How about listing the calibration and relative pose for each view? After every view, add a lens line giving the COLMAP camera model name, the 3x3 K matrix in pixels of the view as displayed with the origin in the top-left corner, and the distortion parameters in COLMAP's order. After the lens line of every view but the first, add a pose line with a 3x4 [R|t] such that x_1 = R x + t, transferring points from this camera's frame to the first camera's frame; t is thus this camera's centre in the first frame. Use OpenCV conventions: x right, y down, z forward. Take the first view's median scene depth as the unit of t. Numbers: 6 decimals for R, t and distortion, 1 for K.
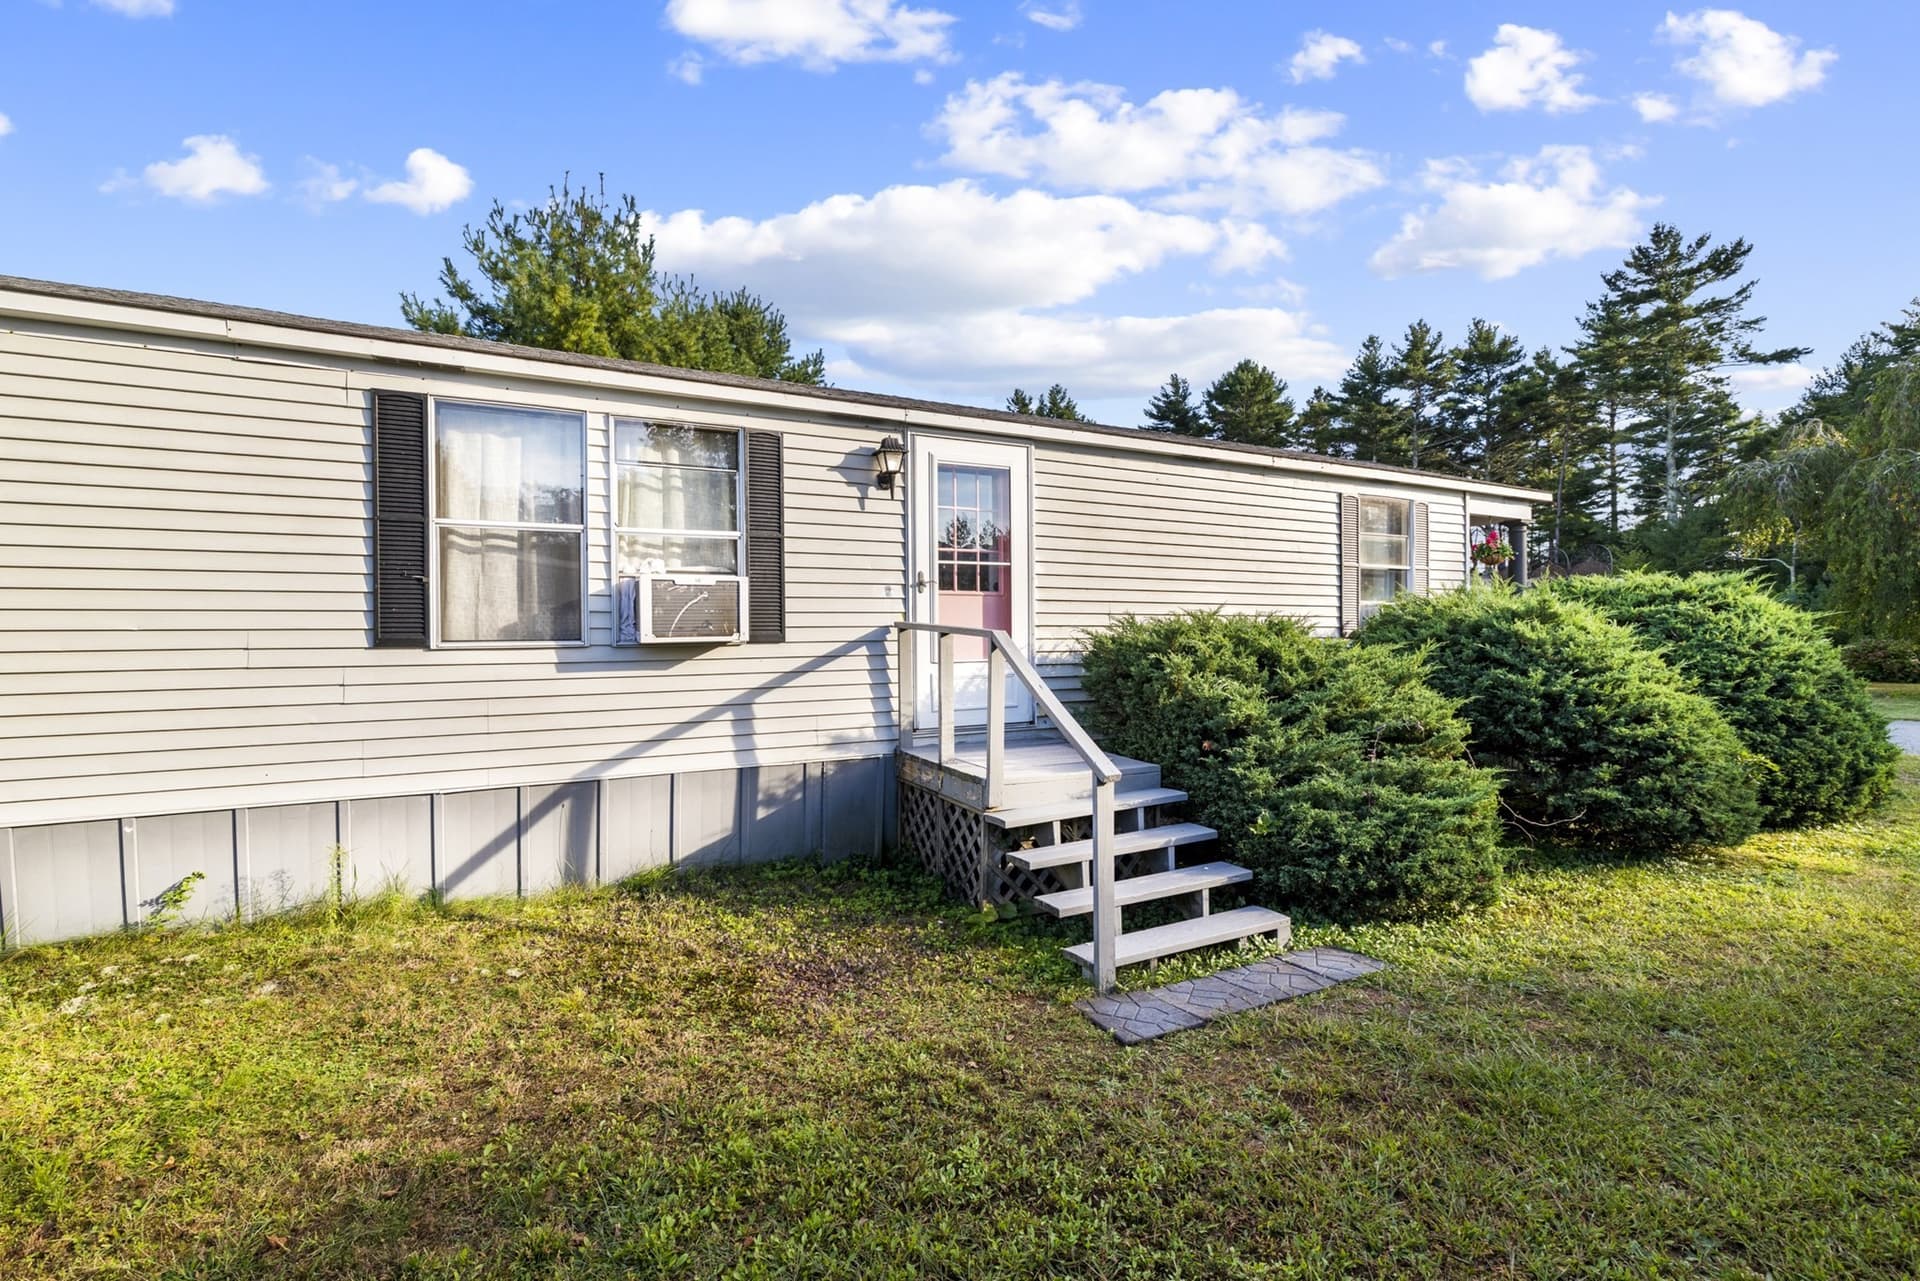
lens RADIAL K [[835.2, 0, 969.7], [0, 835.2, 640.9], [0, 0, 1]] dist [0.001814, 0.001265]
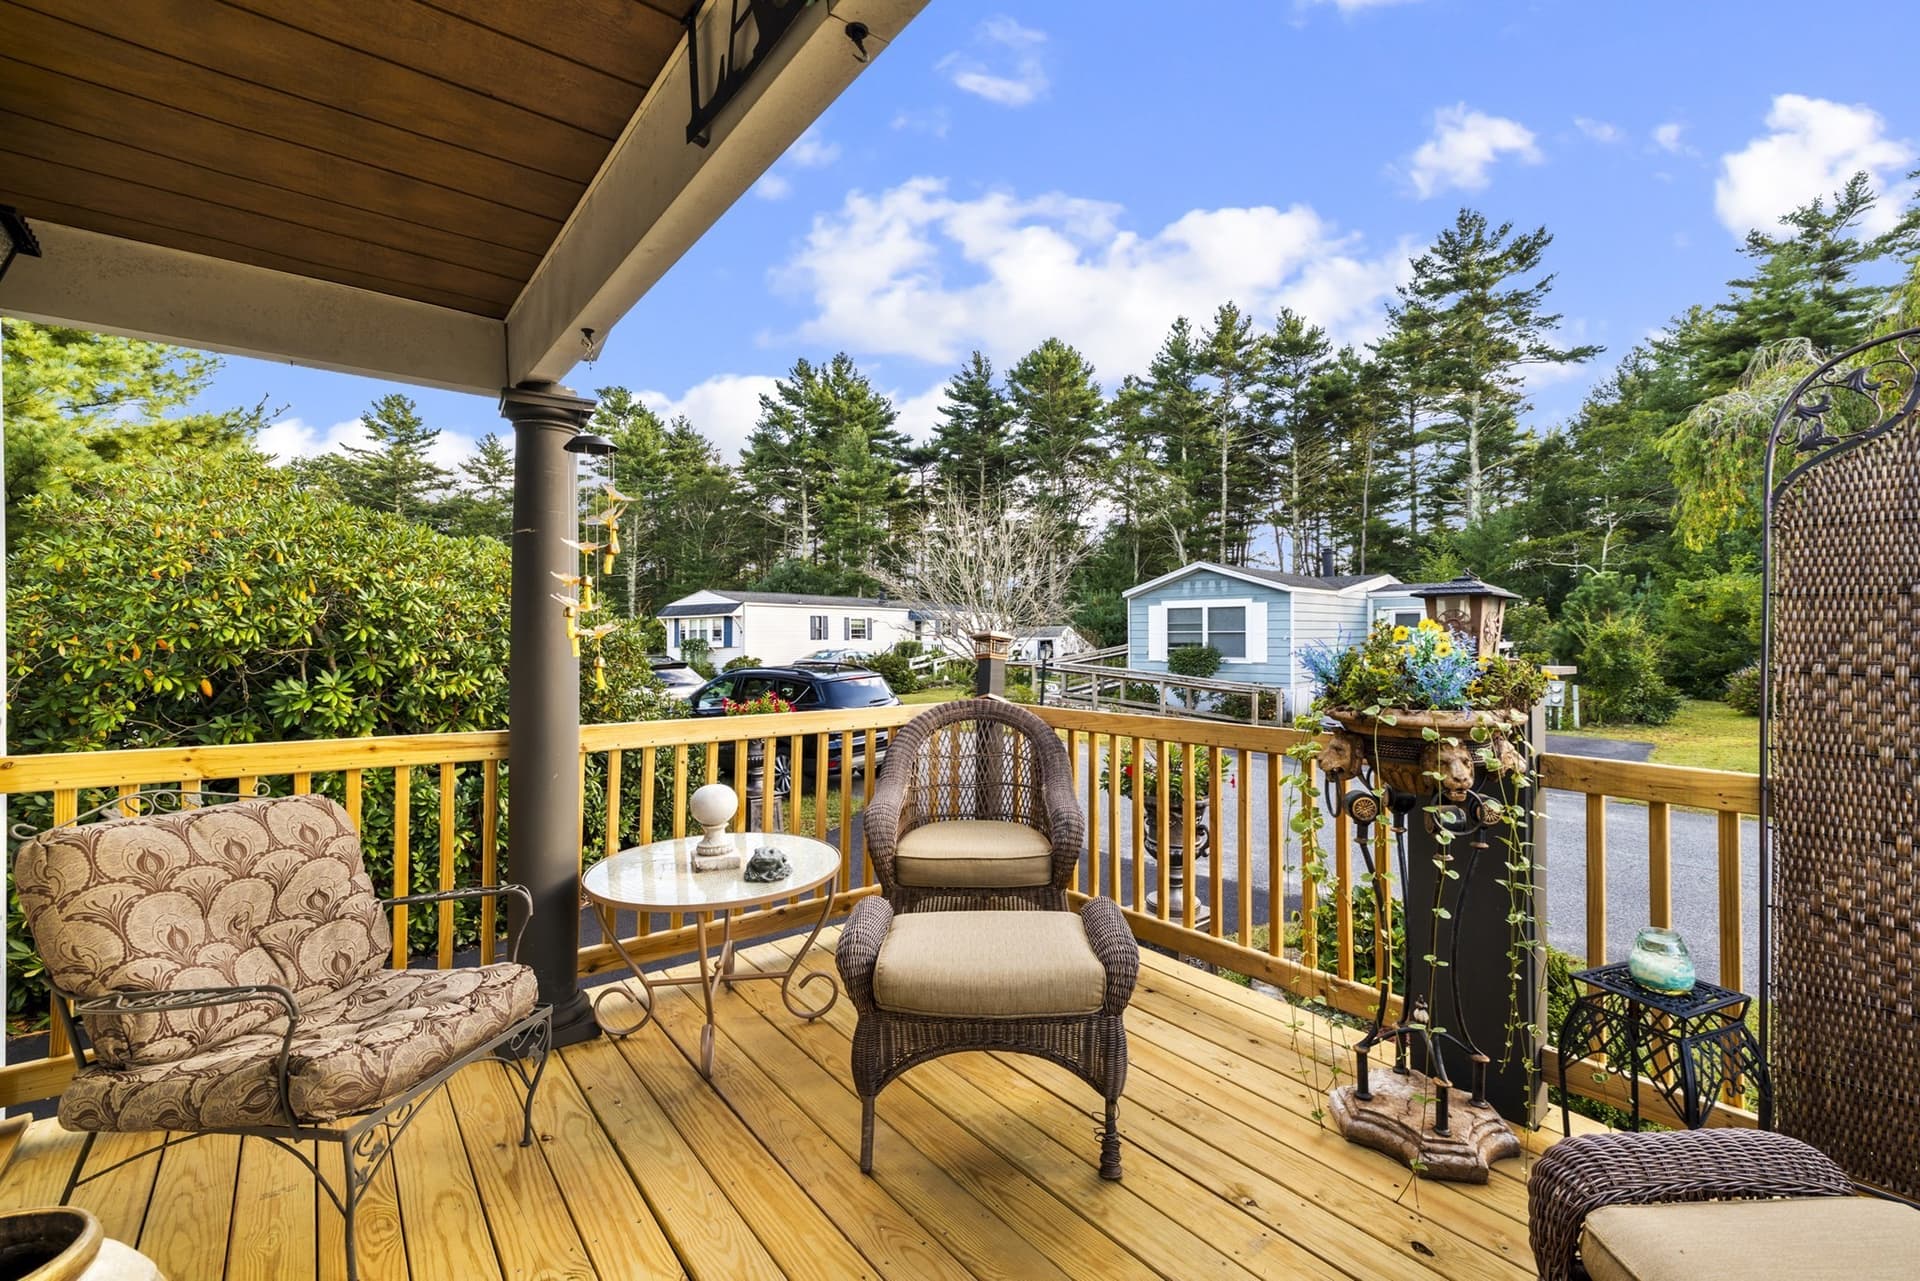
lens RADIAL K [[835.2, 0, 961.7], [0, 835.2, 639.3], [0, 0, 1]] dist [0.001814, 0.001265]
pose [[0.982146, 0.001247, 0.188114, 0.072677], [-0.000360, 0.999989, -0.004749, -0.006450], [-0.188118, 0.004597, 0.982136, 0.146435]]
